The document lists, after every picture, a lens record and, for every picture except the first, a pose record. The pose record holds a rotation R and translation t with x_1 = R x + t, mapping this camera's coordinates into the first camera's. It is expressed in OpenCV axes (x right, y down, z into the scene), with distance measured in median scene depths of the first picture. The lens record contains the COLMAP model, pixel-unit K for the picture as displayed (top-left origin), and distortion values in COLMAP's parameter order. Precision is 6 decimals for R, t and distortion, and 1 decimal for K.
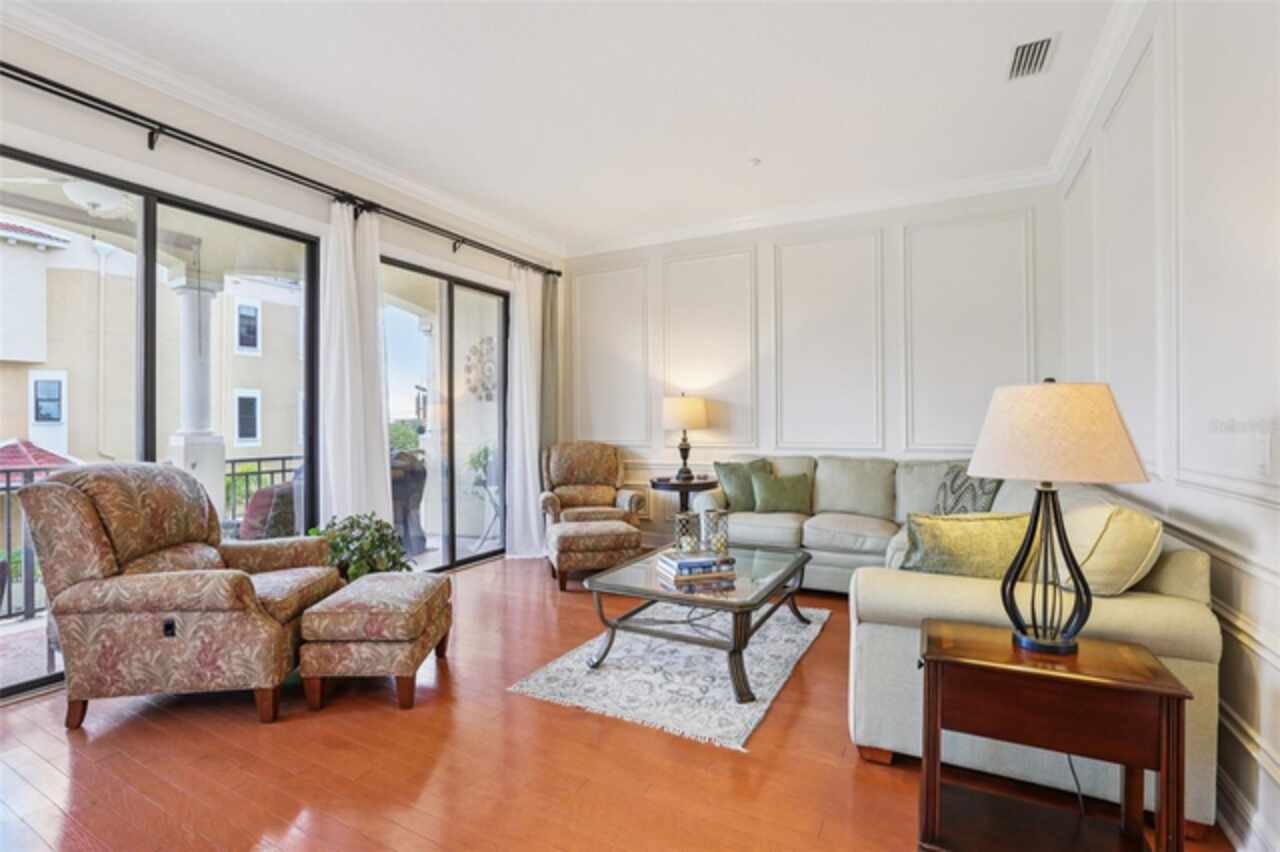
lens RADIAL K [[590.9, 0, 644.6], [0, 590.9, 424.2], [0, 0, 1]] dist [-0.034447, 0.007382]
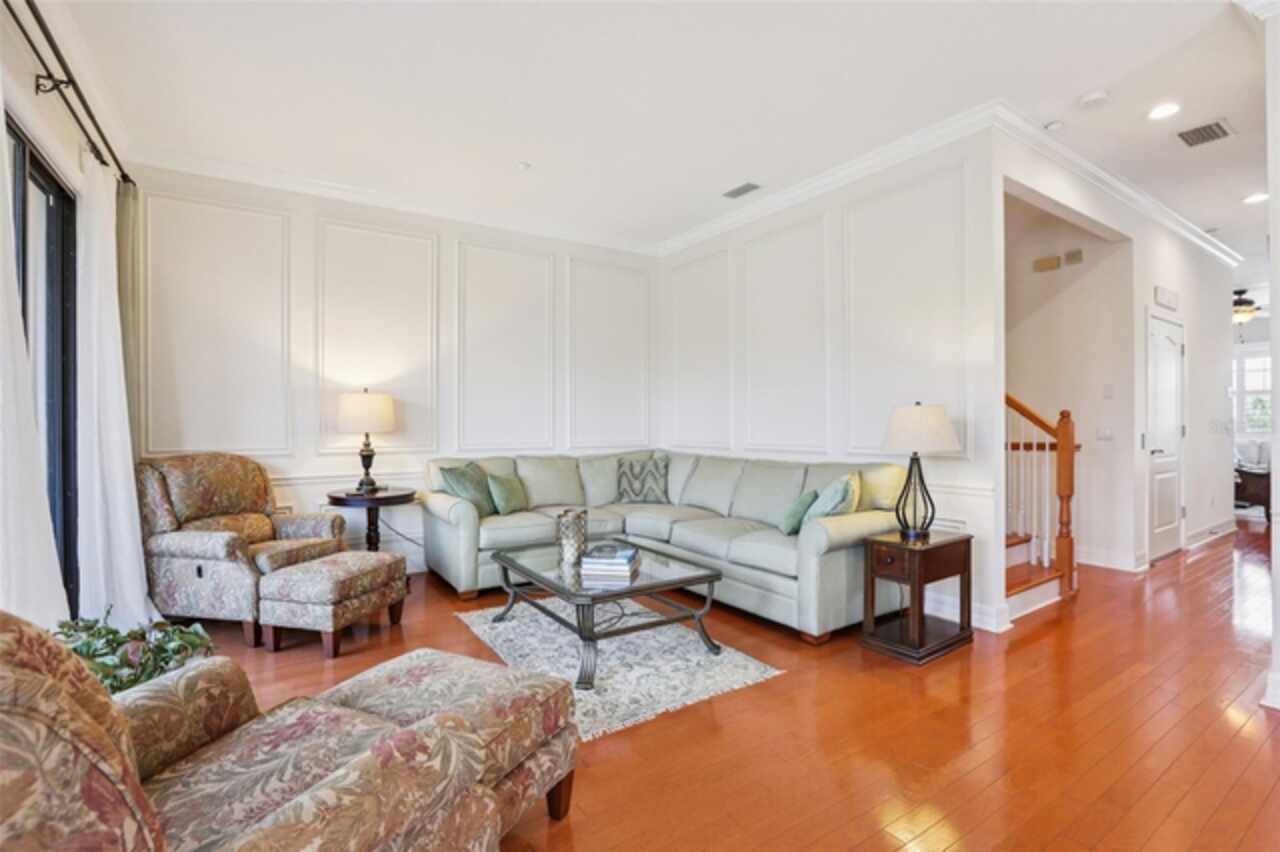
lens RADIAL K [[590.9, 0, 639.6], [0, 590.9, 429.3], [0, 0, 1]] dist [-0.034447, 0.007382]
pose [[0.483850, -0.006161, 0.875129, -0.480071], [0.001161, 0.999979, 0.006399, -0.000609], [-0.875150, -0.002080, 0.483847, 0.269913]]
